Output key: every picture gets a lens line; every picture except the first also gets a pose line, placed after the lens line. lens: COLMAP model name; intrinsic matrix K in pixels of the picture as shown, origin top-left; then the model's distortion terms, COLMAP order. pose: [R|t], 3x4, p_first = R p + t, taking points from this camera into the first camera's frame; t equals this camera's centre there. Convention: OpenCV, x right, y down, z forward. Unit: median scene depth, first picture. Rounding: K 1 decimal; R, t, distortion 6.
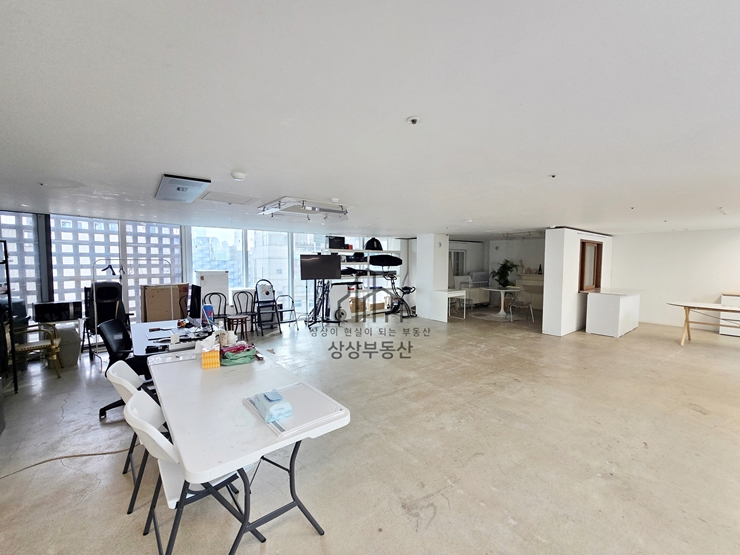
lens RADIAL K [[306.9, 0, 374.5], [0, 306.9, 277.9], [0, 0, 1]] dist [0.000534, 0.000116]
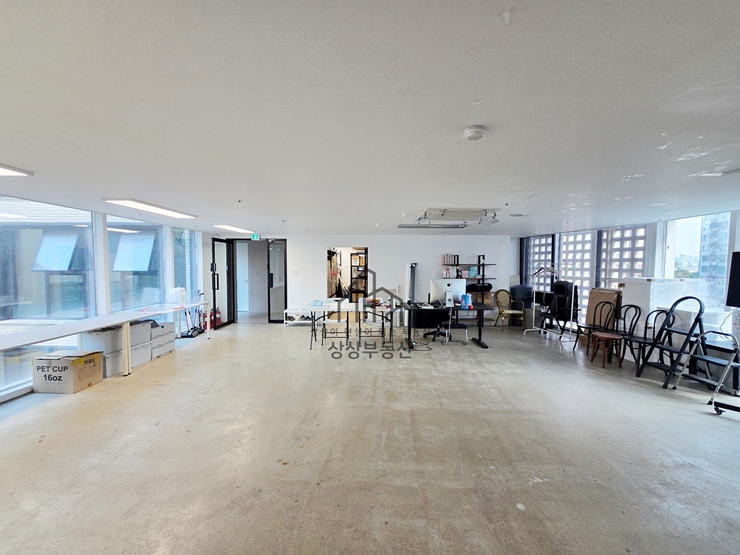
lens RADIAL K [[306.9, 0, 374.5], [0, 306.9, 277.9], [0, 0, 1]] dist [0.000534, 0.000116]
pose [[-0.624598, 0.031971, -0.780292, 0.433549], [-0.048958, 0.995593, 0.079982, -0.043899], [0.779410, 0.088158, -0.620281, 0.792455]]
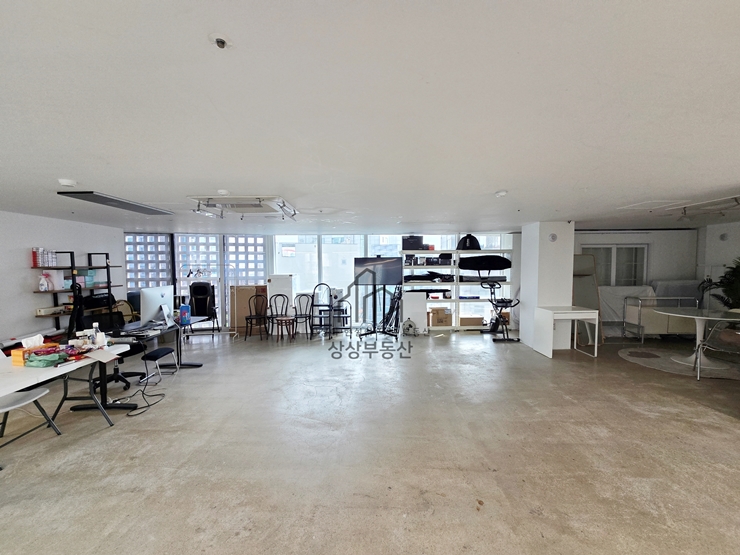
lens RADIAL K [[304.0, 0, 371.9], [0, 304.0, 279.5], [0, 0, 1]] dist [-0.001552, -0.000215]
pose [[0.795451, 0.019398, -0.605707, 0.328330], [-0.024428, 0.999702, -0.000066, -0.010046], [0.605525, 0.014849, 0.795688, 0.272797]]
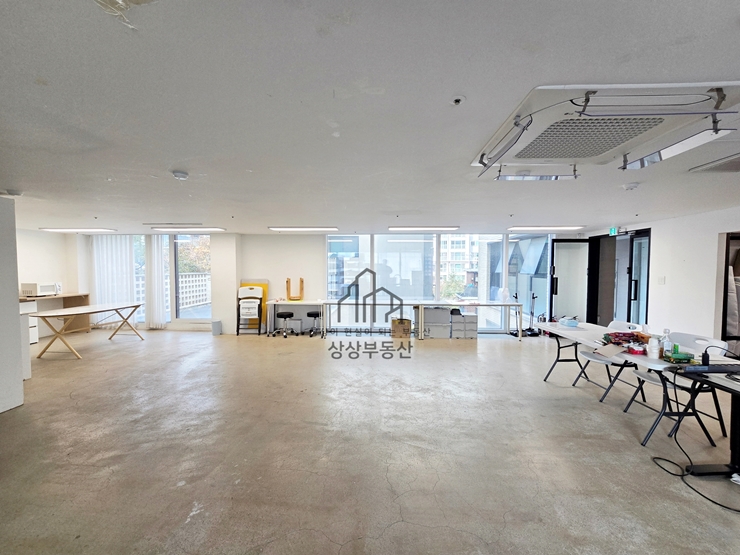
lens RADIAL K [[312.3, 0, 370.0], [0, 312.3, 277.5], [0, 0, 1]] dist [-0.000622, -0.000091]
pose [[-0.757745, -0.028781, 0.651916, -0.156466], [0.027517, 0.996729, 0.075988, -0.039106], [-0.651971, 0.075518, -0.754474, 0.832310]]
